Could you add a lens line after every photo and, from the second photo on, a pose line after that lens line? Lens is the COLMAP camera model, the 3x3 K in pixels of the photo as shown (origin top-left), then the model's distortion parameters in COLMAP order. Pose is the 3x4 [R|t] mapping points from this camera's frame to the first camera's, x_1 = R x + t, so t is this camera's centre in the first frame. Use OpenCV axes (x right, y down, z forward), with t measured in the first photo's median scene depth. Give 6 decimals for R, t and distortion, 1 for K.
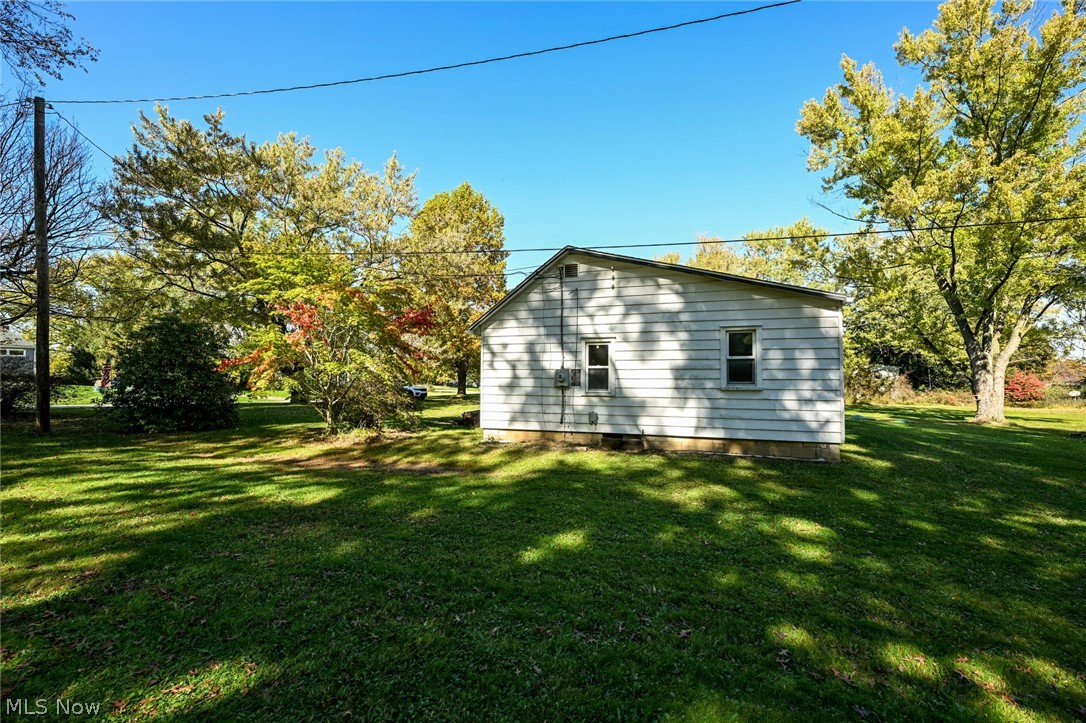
lens RADIAL K [[440.7, 0, 543.1], [0, 440.7, 365.1], [0, 0, 1]] dist [-0.000643, -0.000016]
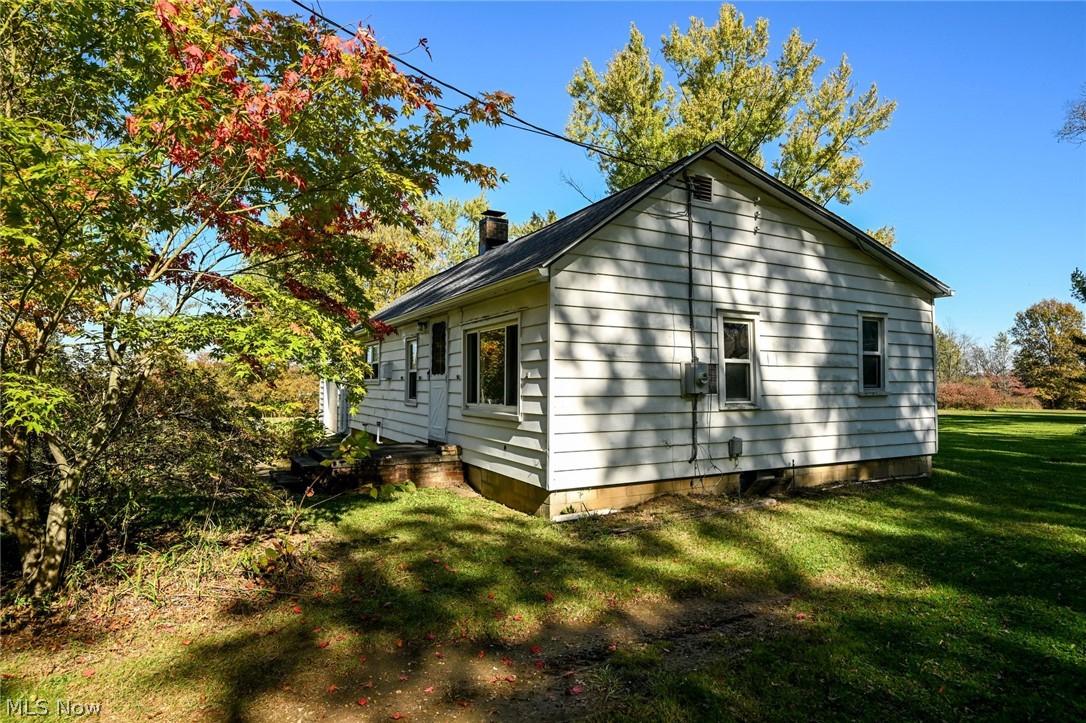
lens RADIAL K [[586.6, 0, 543.5], [0, 586.6, 362.4], [0, 0, 1]] dist [0.000335, 0.000153]
pose [[0.694073, 0.025055, 0.719469, -0.616544], [-0.019070, 0.999683, -0.016416, 0.023914], [-0.719652, -0.002326, 0.694331, 0.634412]]
